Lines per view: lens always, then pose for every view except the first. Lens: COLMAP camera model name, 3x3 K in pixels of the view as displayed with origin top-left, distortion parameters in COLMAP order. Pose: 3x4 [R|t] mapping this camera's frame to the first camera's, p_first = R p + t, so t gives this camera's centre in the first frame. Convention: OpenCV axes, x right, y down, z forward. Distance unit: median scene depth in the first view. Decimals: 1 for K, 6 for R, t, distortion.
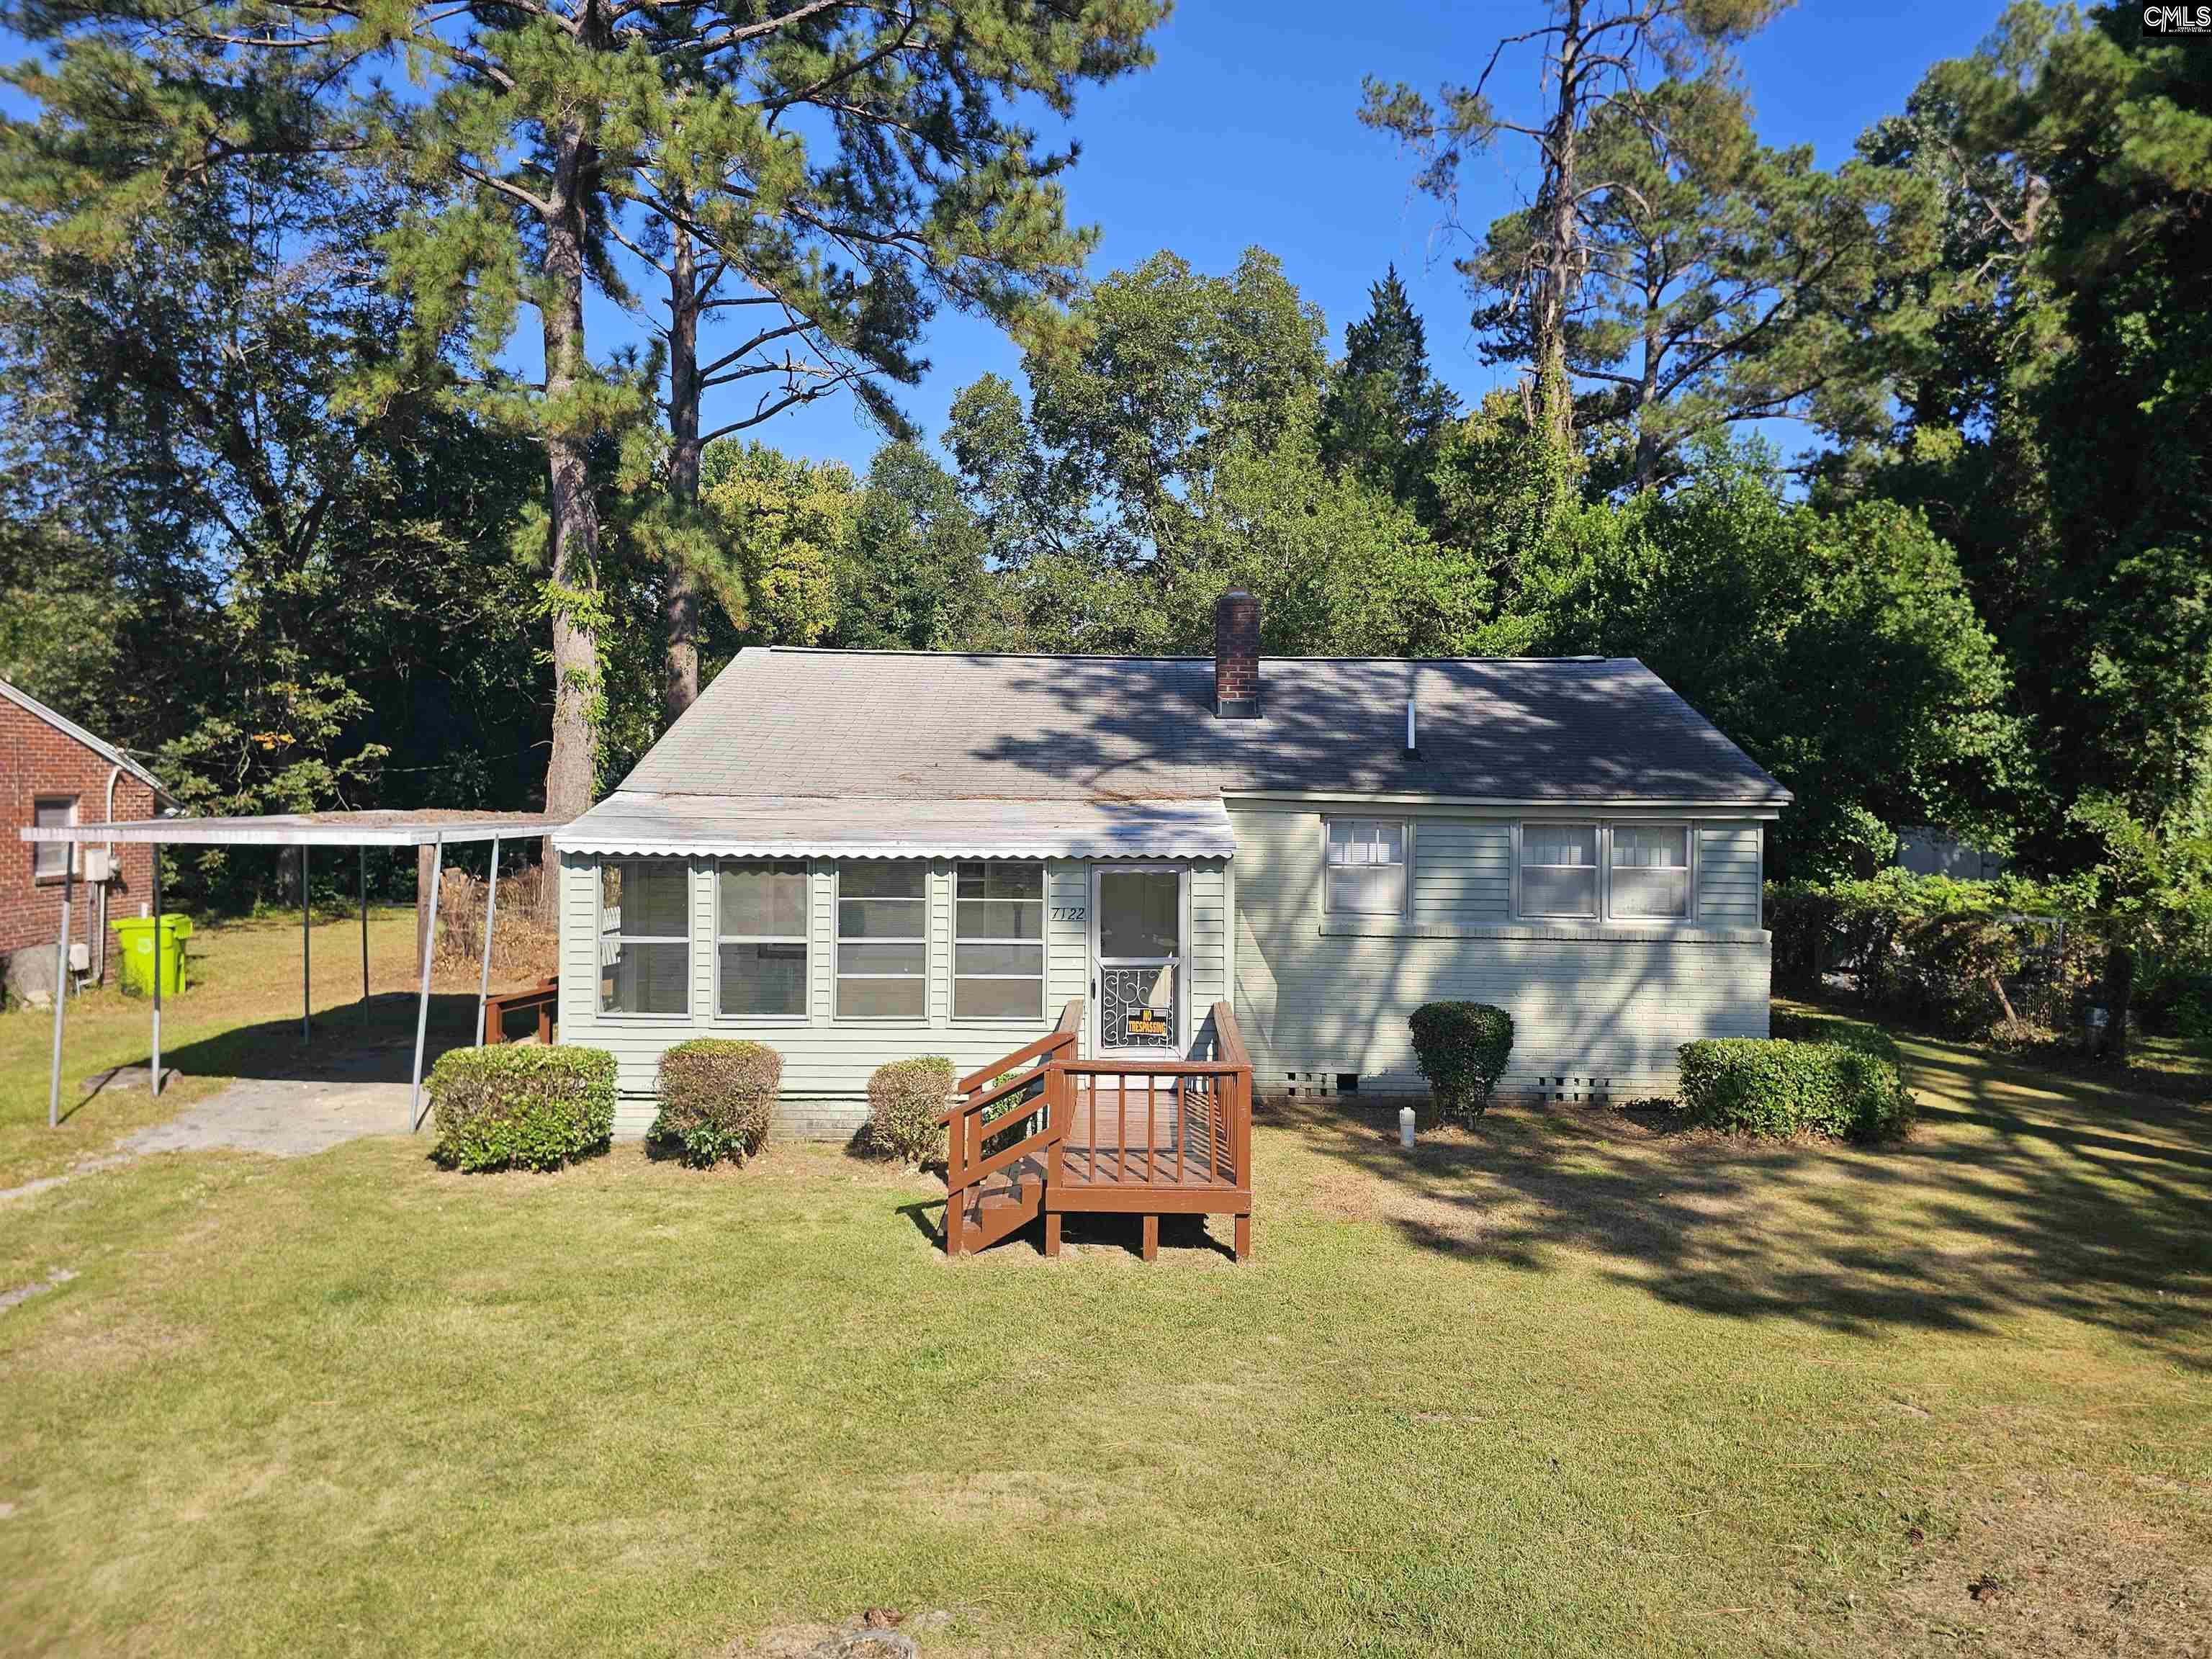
lens RADIAL K [[1490.3, 0, 1101.3], [0, 1490.3, 816.4], [0, 0, 1]] dist [0.053824, -0.041627]
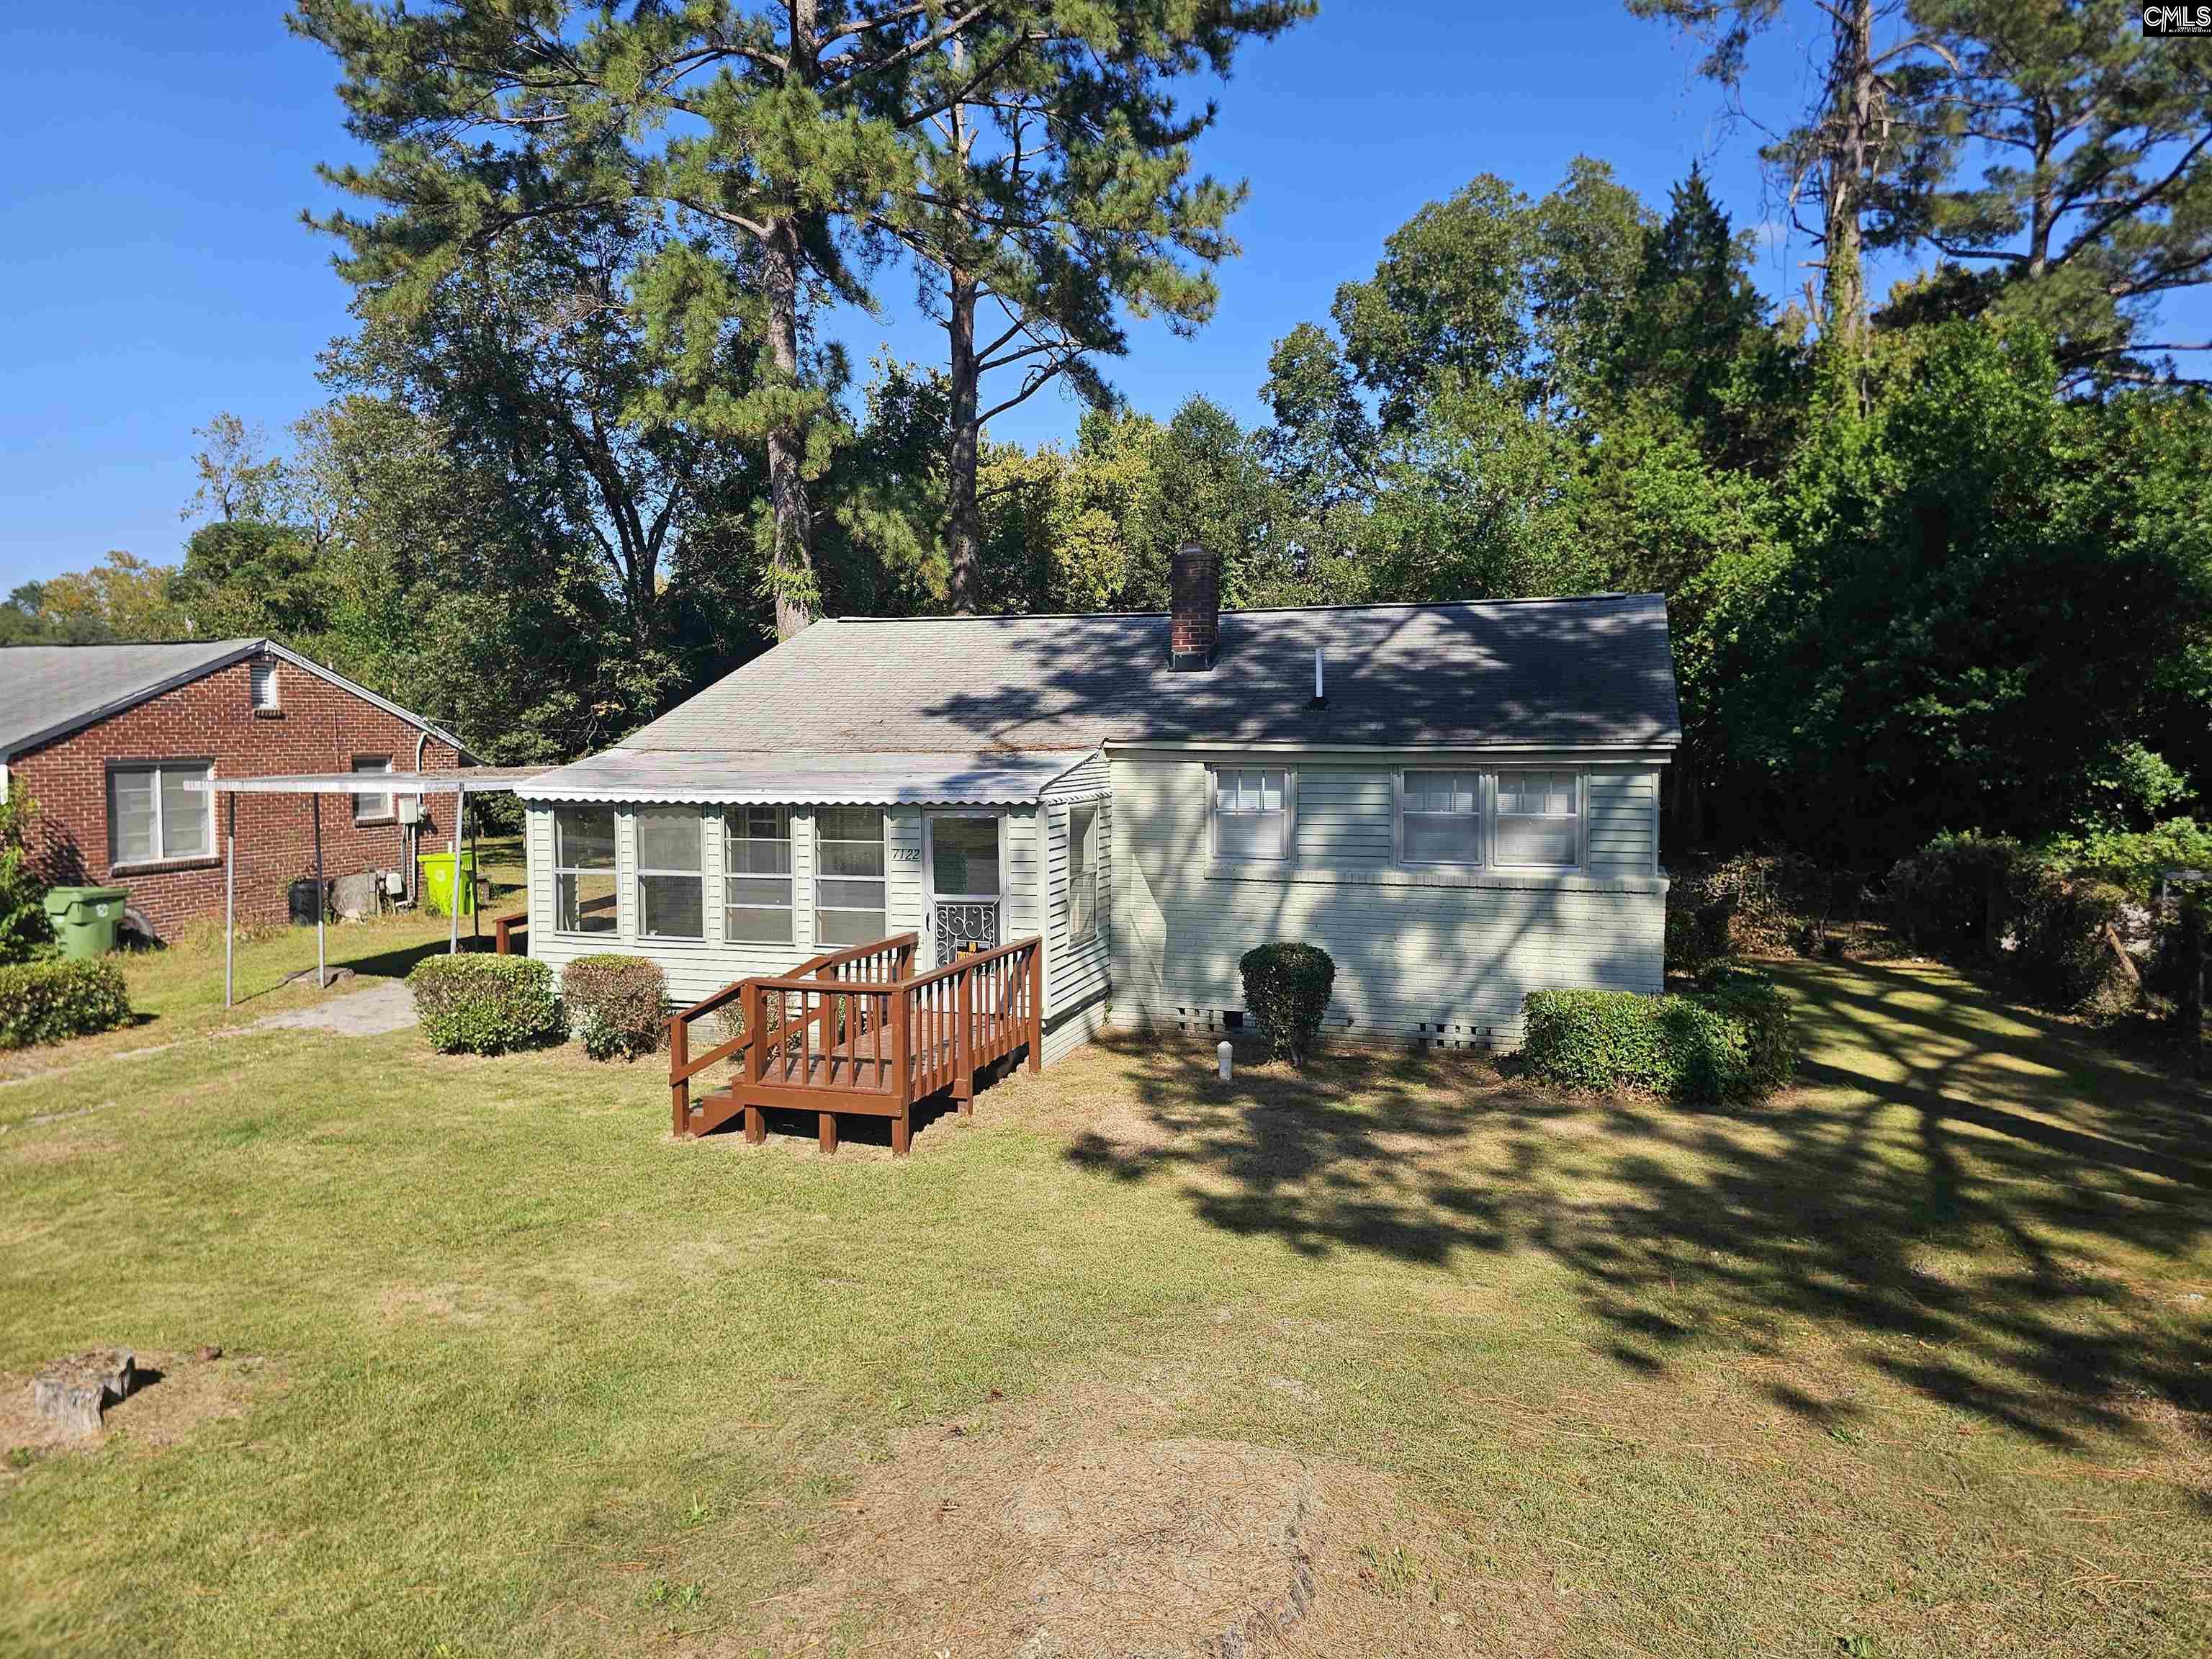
lens RADIAL K [[1490.3, 0, 1108.8], [0, 1490.3, 823.0], [0, 0, 1]] dist [0.053824, -0.041627]
pose [[0.949604, 0.003141, -0.313435, 0.379617], [0.008405, 0.999335, 0.035479, 0.003196], [0.313338, -0.036325, 0.948947, -0.010030]]
